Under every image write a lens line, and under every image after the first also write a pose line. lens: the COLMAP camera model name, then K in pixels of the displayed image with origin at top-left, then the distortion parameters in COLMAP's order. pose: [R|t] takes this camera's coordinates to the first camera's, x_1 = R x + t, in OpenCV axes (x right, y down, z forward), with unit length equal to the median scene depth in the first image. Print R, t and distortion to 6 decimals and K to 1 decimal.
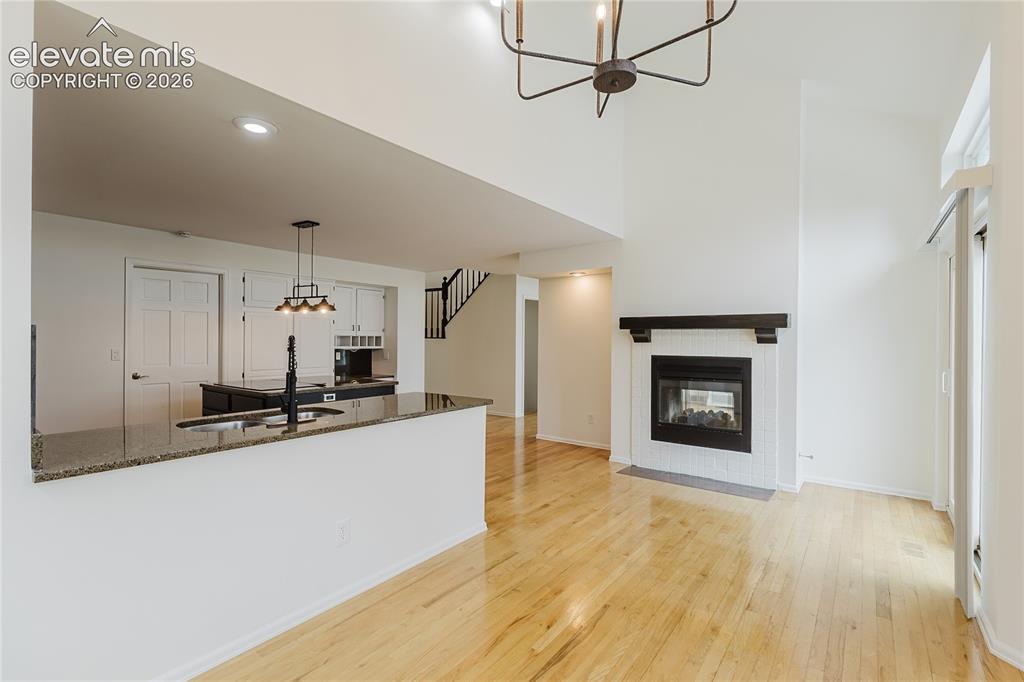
lens RADIAL K [[467.5, 0, 512.5], [0, 467.5, 339.5], [0, 0, 1]] dist [-0.001577, -0.000167]
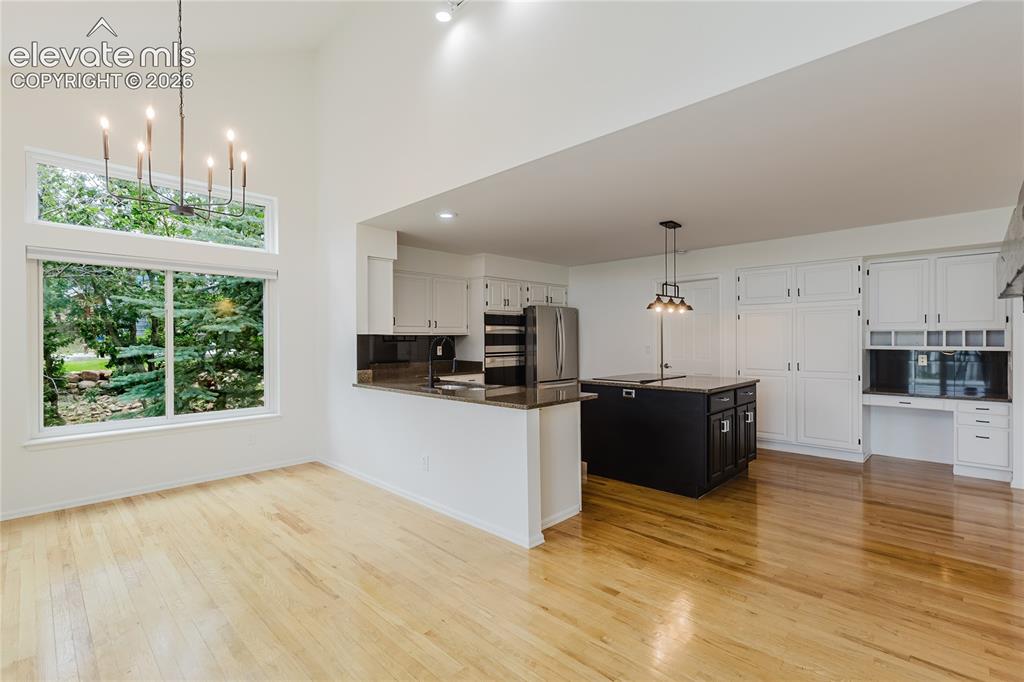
lens RADIAL K [[467.5, 0, 515.2], [0, 467.5, 342.0], [0, 0, 1]] dist [-0.001577, -0.000167]
pose [[-0.121728, 0.001167, -0.992563, 0.647627], [0.006770, 0.999977, 0.000346, 0.007095], [0.992540, -0.006678, -0.121733, 0.839910]]
